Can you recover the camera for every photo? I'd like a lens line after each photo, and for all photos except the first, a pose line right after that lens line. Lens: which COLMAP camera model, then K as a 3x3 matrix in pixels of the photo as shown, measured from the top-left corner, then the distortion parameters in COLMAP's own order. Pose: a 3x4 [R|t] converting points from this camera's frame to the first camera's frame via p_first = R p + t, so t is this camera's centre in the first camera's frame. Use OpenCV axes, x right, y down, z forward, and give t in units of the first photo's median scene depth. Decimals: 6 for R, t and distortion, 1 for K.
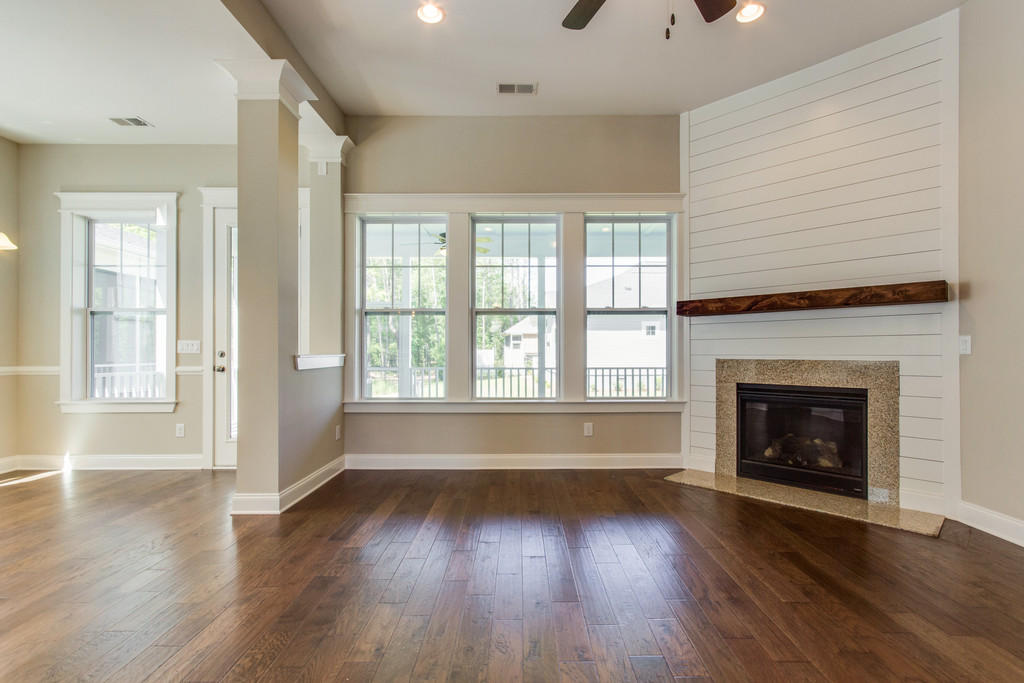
lens RADIAL K [[476.1, 0, 521.5], [0, 476.1, 348.7], [0, 0, 1]] dist [-0.002386, -0.000075]
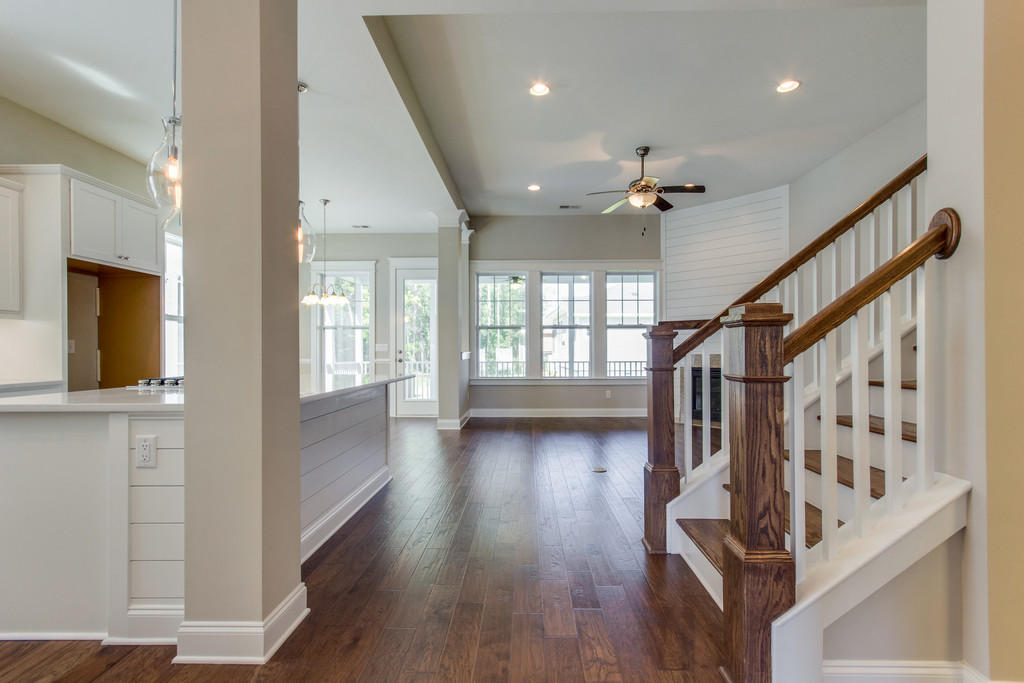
lens RADIAL K [[476.1, 0, 521.5], [0, 476.1, 348.7], [0, 0, 1]] dist [-0.002386, -0.000075]
pose [[0.999872, -0.001360, -0.015963, -0.154500], [0.001386, 0.999998, 0.001626, -0.002311], [0.015961, -0.001648, 0.999871, -0.776024]]
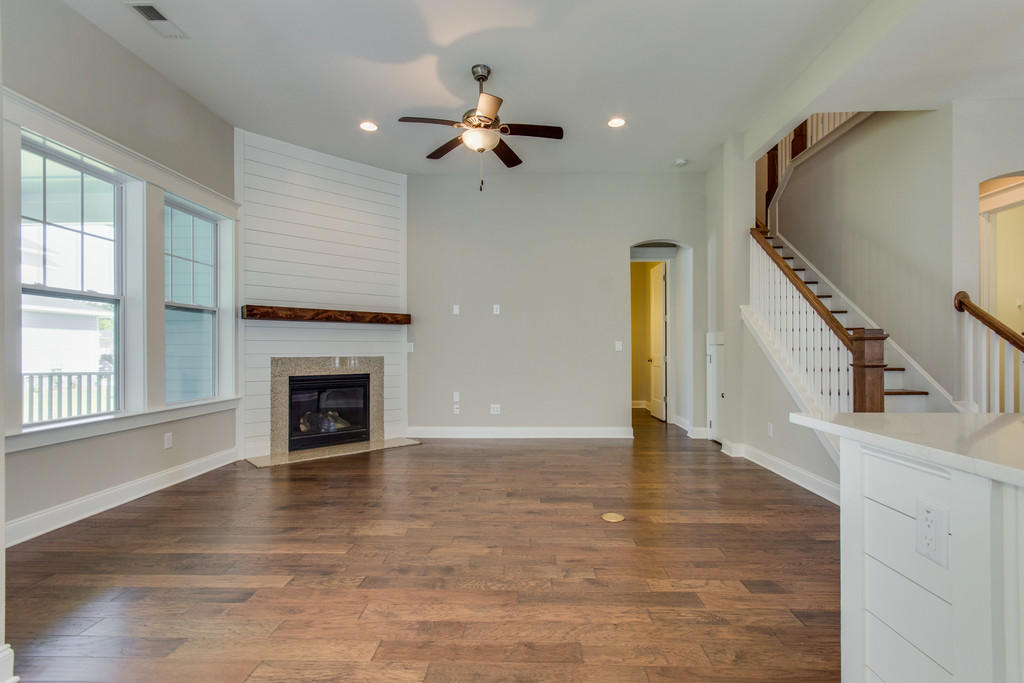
lens RADIAL K [[476.1, 0, 521.5], [0, 476.1, 348.7], [0, 0, 1]] dist [-0.002386, -0.000075]
pose [[0.020026, 0.006904, 0.999776, -0.732883], [-0.000983, 0.999976, -0.006886, 0.007344], [-0.999799, -0.000845, 0.020033, 0.350814]]
